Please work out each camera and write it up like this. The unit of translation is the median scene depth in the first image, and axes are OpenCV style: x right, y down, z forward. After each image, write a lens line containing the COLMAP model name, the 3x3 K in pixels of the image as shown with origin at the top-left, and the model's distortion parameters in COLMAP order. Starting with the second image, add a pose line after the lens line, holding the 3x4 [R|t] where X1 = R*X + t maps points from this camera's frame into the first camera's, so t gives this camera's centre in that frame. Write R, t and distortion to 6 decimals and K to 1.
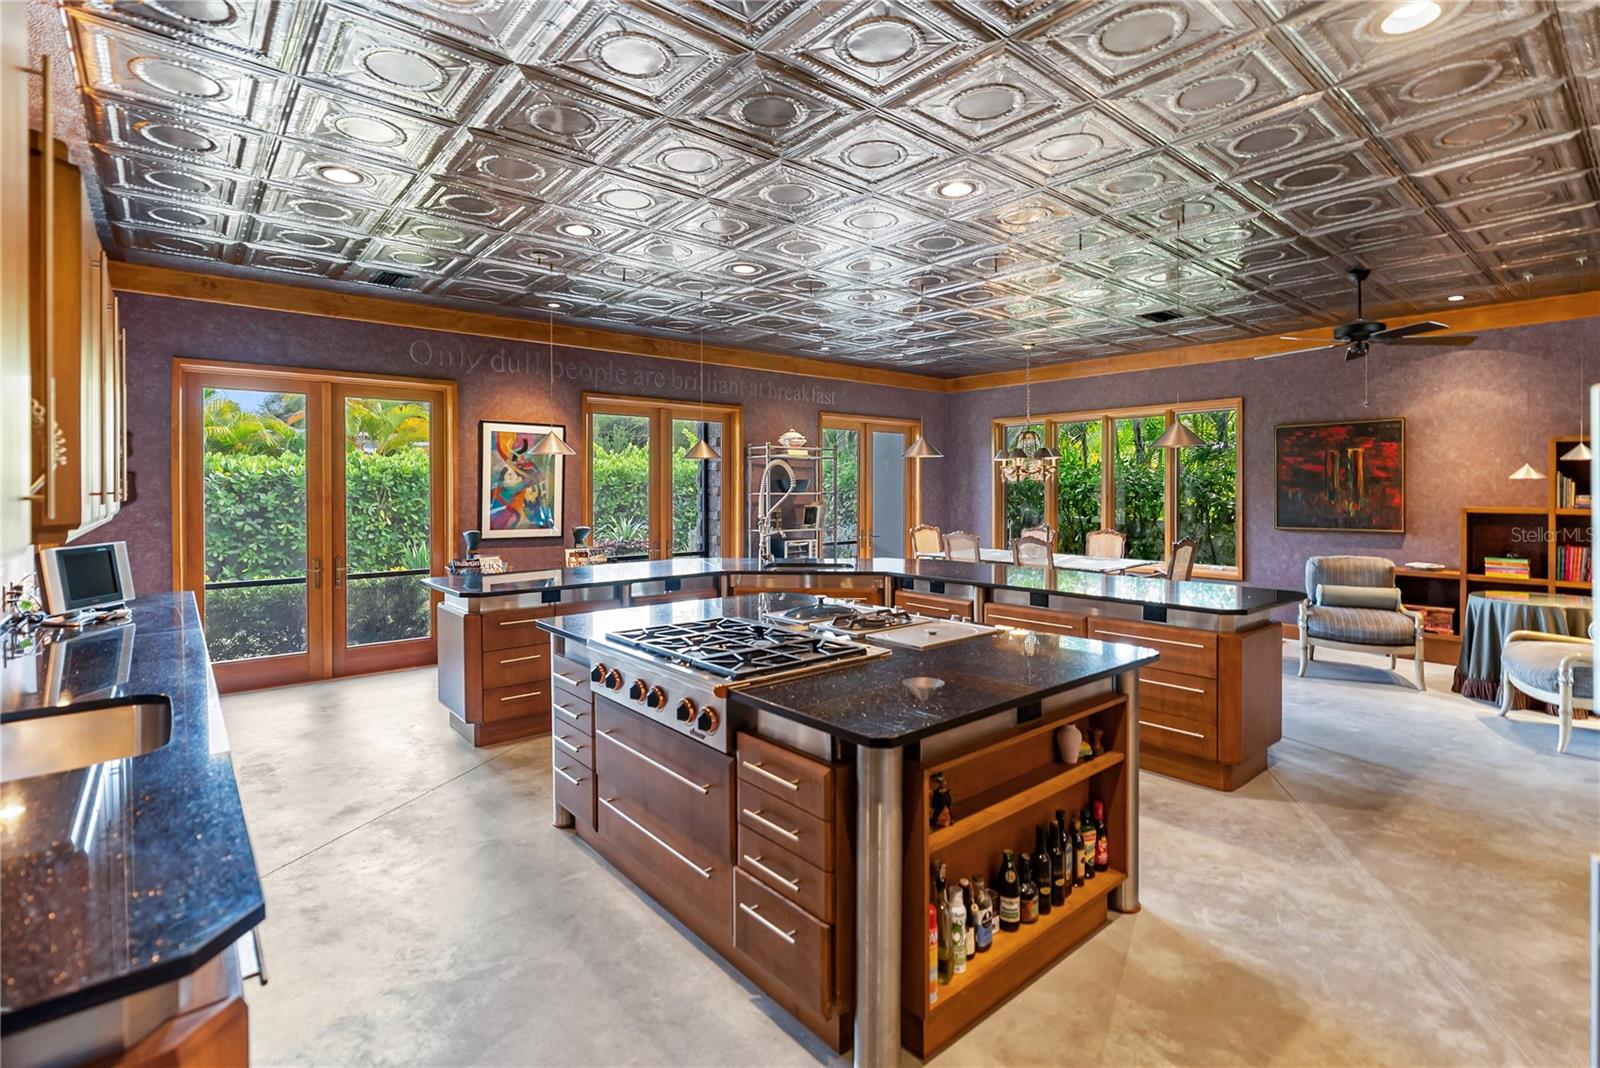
lens RADIAL K [[743.1, 0, 802.0], [0, 743.1, 490.0], [0, 0, 1]] dist [0.015083, -0.000036]
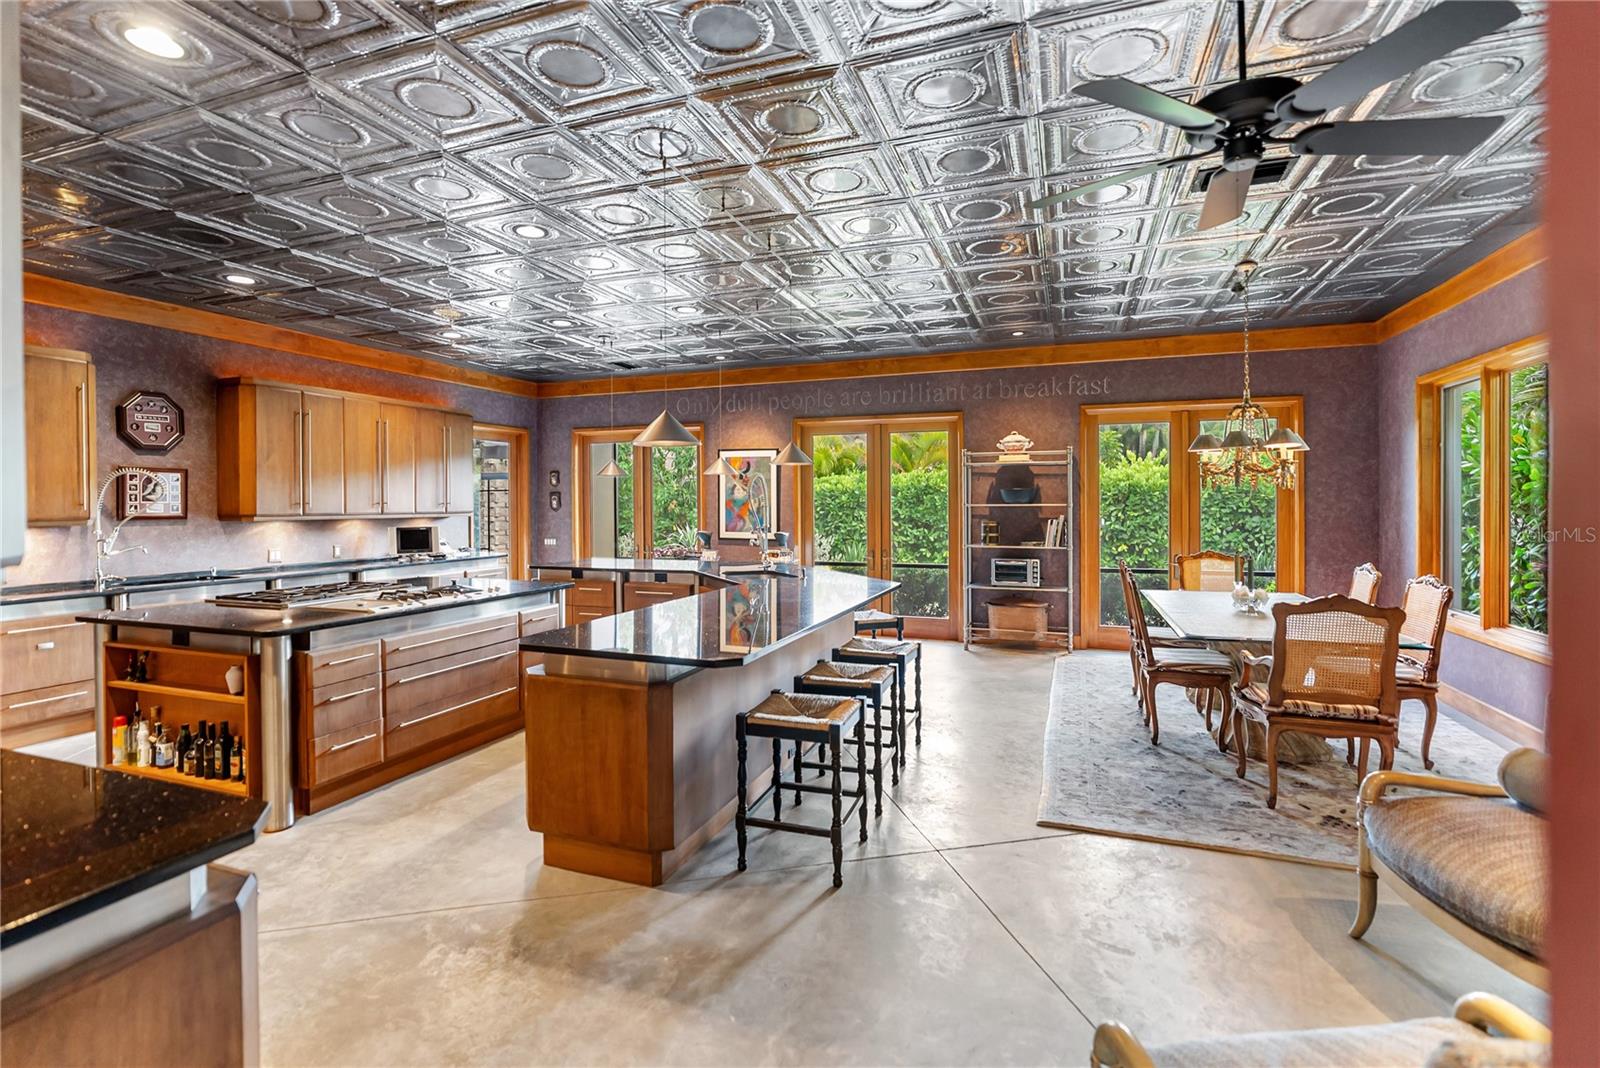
lens RADIAL K [[727.0, 0, 800.2], [0, 727.0, 515.3], [0, 0, 1]] dist [-0.001170, -0.000077]
pose [[0.488677, 0.012026, -0.872382, 0.768676], [-0.006185, 0.999928, 0.010320, 0.010066], [0.872443, 0.000353, 0.488716, 0.475396]]
